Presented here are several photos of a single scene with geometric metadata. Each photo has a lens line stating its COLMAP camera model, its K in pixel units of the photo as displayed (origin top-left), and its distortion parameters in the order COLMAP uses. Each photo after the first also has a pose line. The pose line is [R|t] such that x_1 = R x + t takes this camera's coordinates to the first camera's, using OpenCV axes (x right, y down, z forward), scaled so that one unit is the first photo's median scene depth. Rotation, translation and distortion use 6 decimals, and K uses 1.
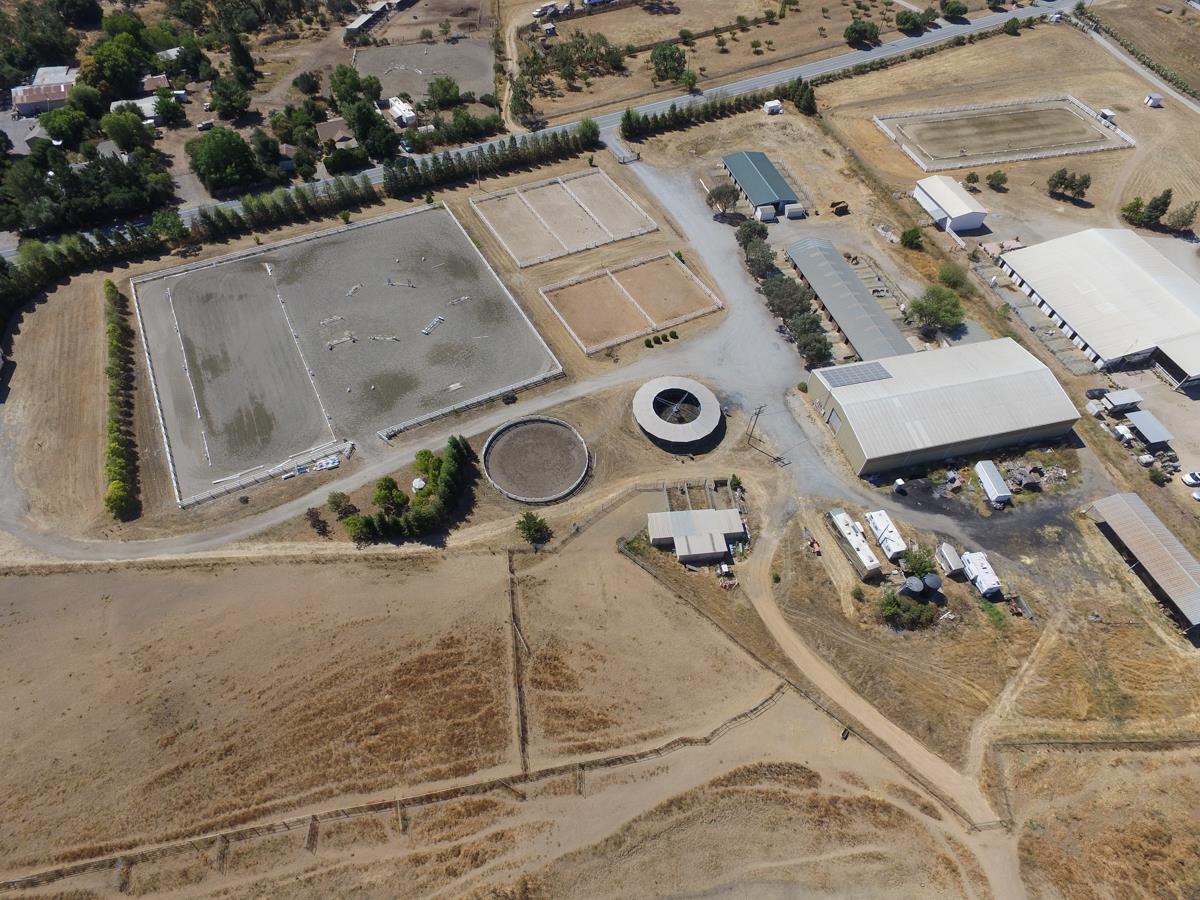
lens RADIAL K [[697.7, 0, 594.4], [0, 697.7, 448.3], [0, 0, 1]] dist [-0.013850, 0.013784]
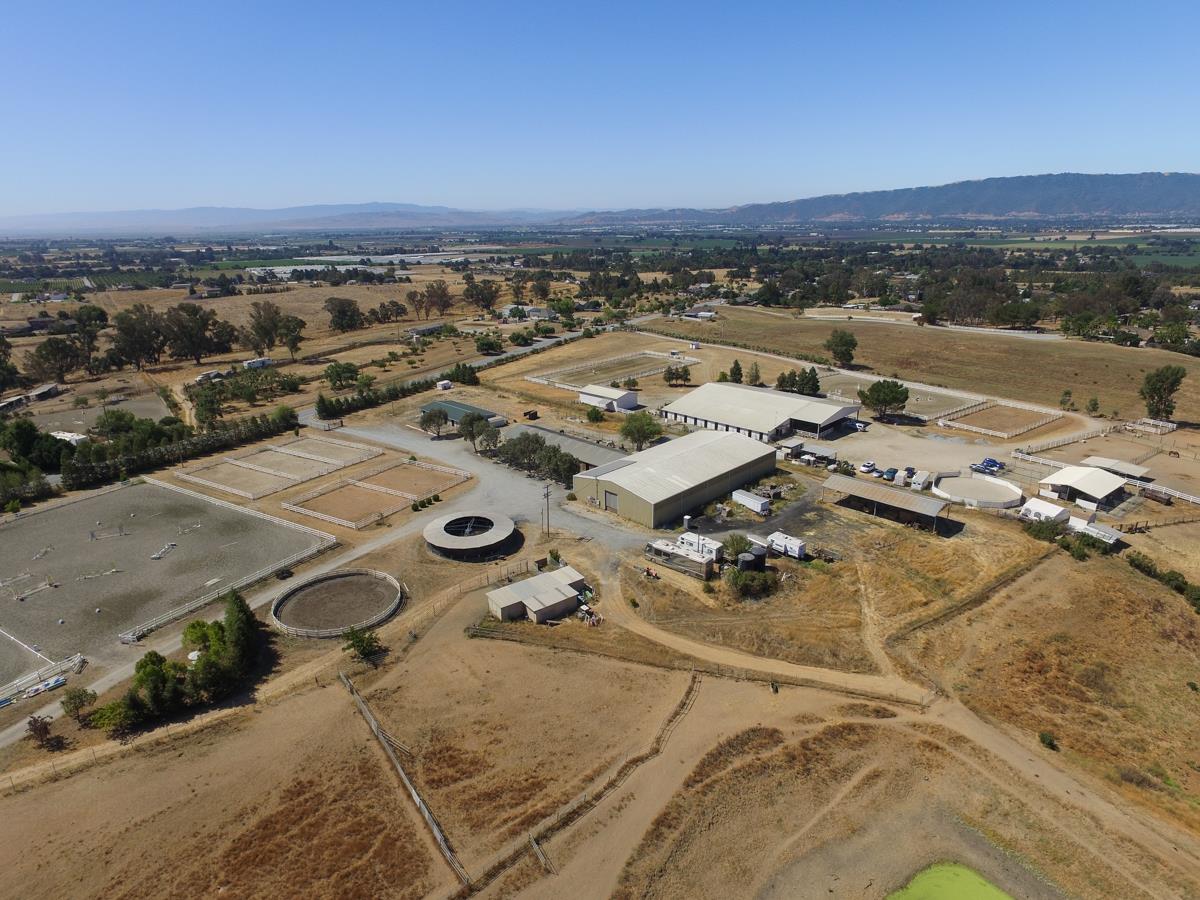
lens RADIAL K [[697.7, 0, 594.4], [0, 697.7, 448.3], [0, 0, 1]] dist [-0.013850, 0.013784]
pose [[0.857811, -0.204392, 0.471576, -0.198220], [0.427468, 0.793147, -0.433808, 0.411320], [-0.285362, 0.573709, 0.767741, 0.150043]]
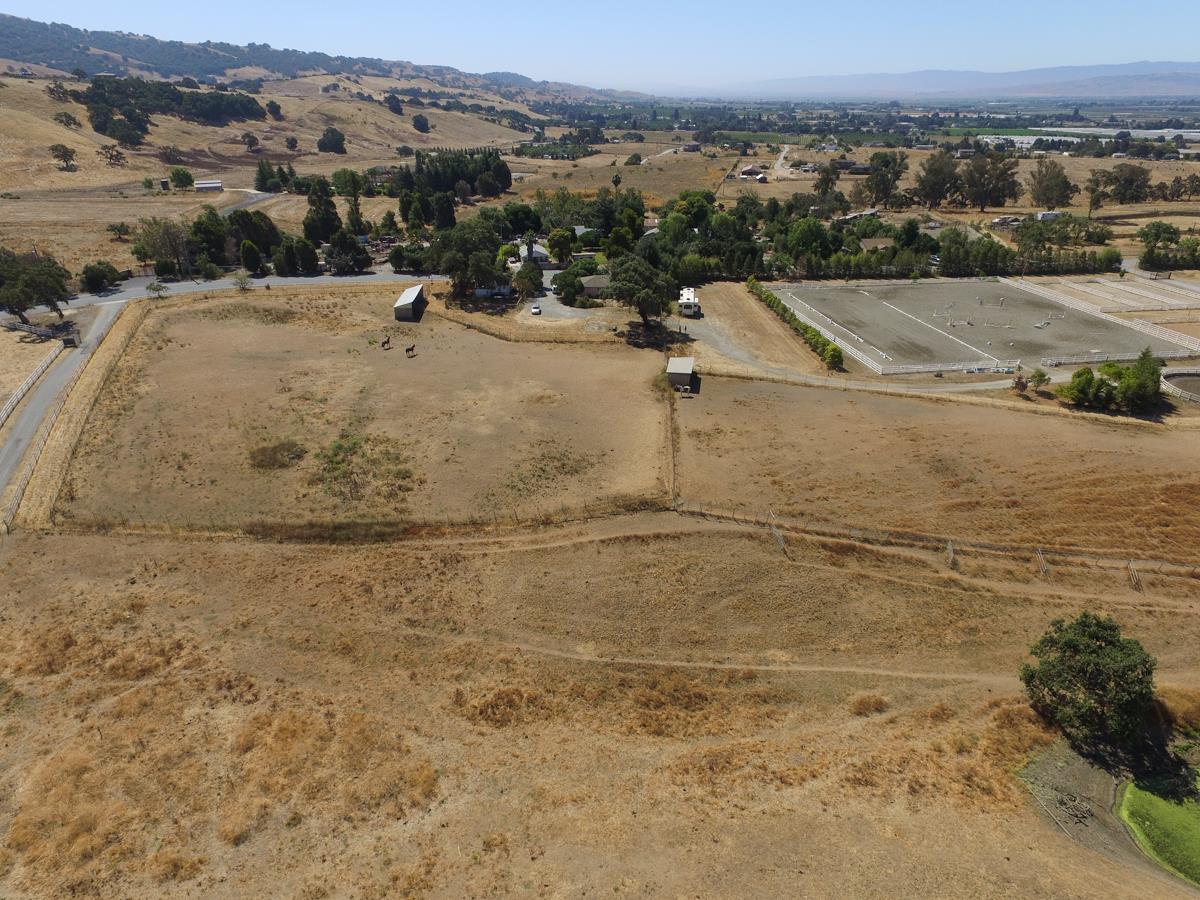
lens RADIAL K [[728.4, 0, 600.0], [0, 728.4, 450.0], [0, 0, 1]] dist [-0.008822, 0.015463]
pose [[0.944821, 0.112378, -0.307710, -0.657655], [-0.233736, 0.889393, -0.392870, 0.780042], [0.229525, 0.443115, 0.866584, -0.081520]]
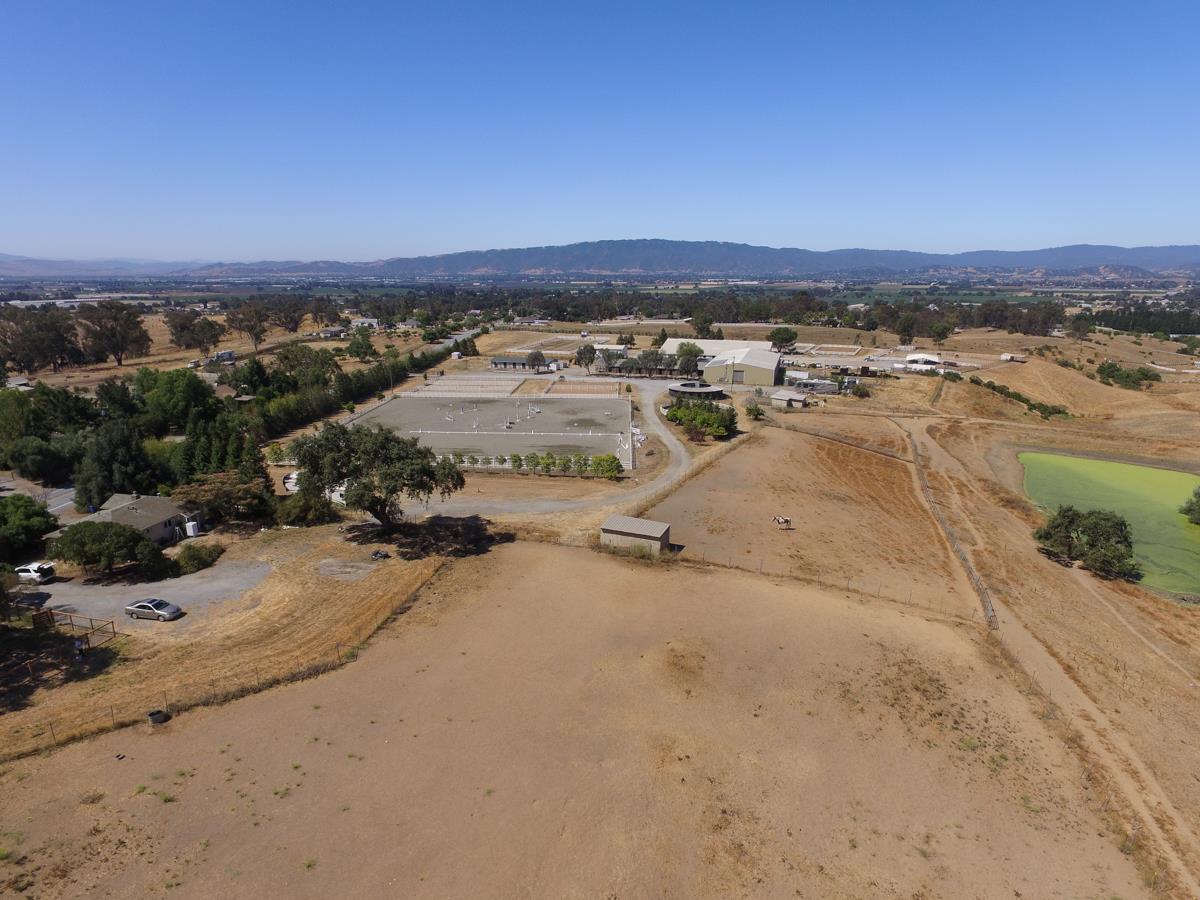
lens RADIAL K [[697.7, 0, 594.4], [0, 697.7, 448.3], [0, 0, 1]] dist [-0.013850, 0.013784]
pose [[0.518739, -0.243665, 0.819474, -1.502459], [0.679107, 0.699718, -0.221828, 0.262720], [-0.519349, 0.671581, 0.528446, 0.455676]]
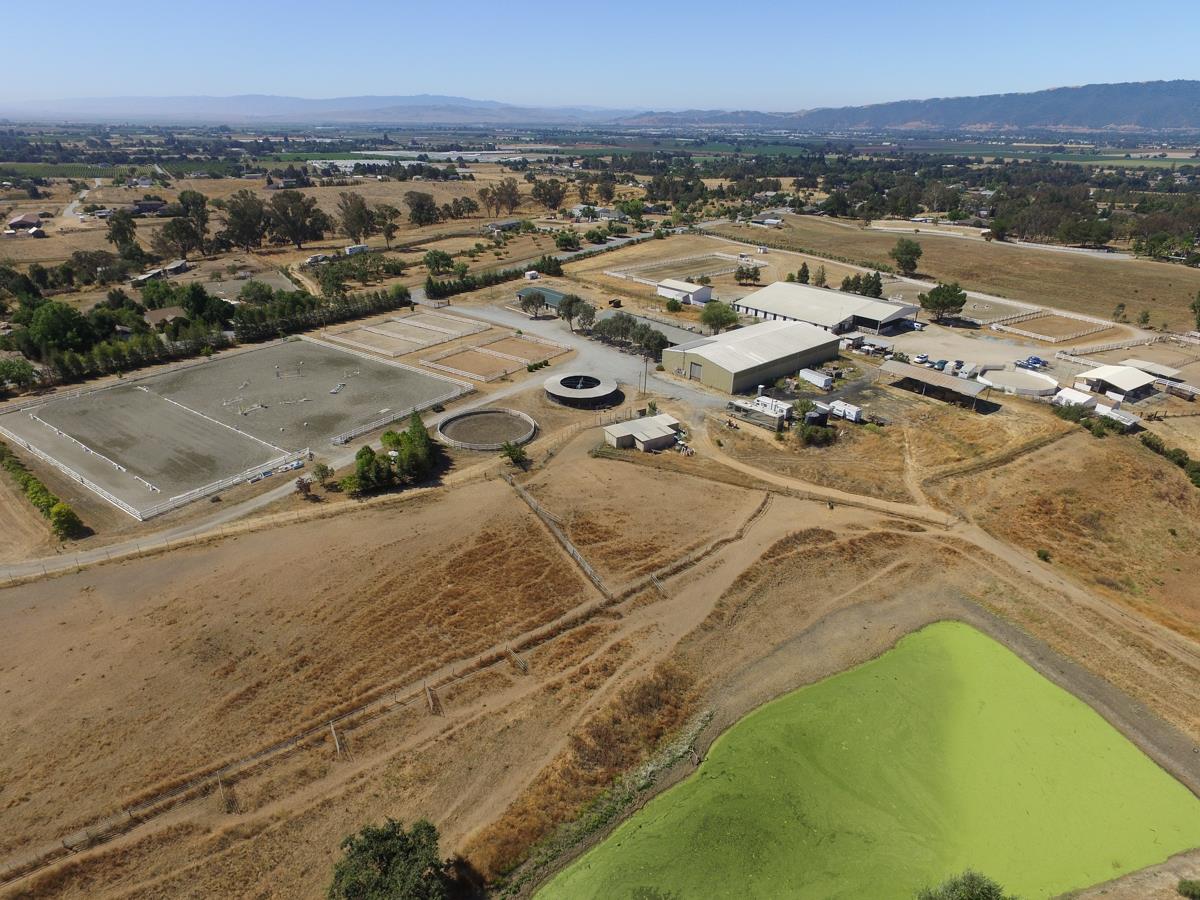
lens RADIAL K [[697.7, 0, 594.4], [0, 697.7, 448.3], [0, 0, 1]] dist [-0.013850, 0.013784]
pose [[0.894518, -0.212080, 0.393523, -0.409857], [0.360425, 0.862908, -0.354238, 0.542858], [-0.264447, 0.458708, 0.848325, 0.036567]]
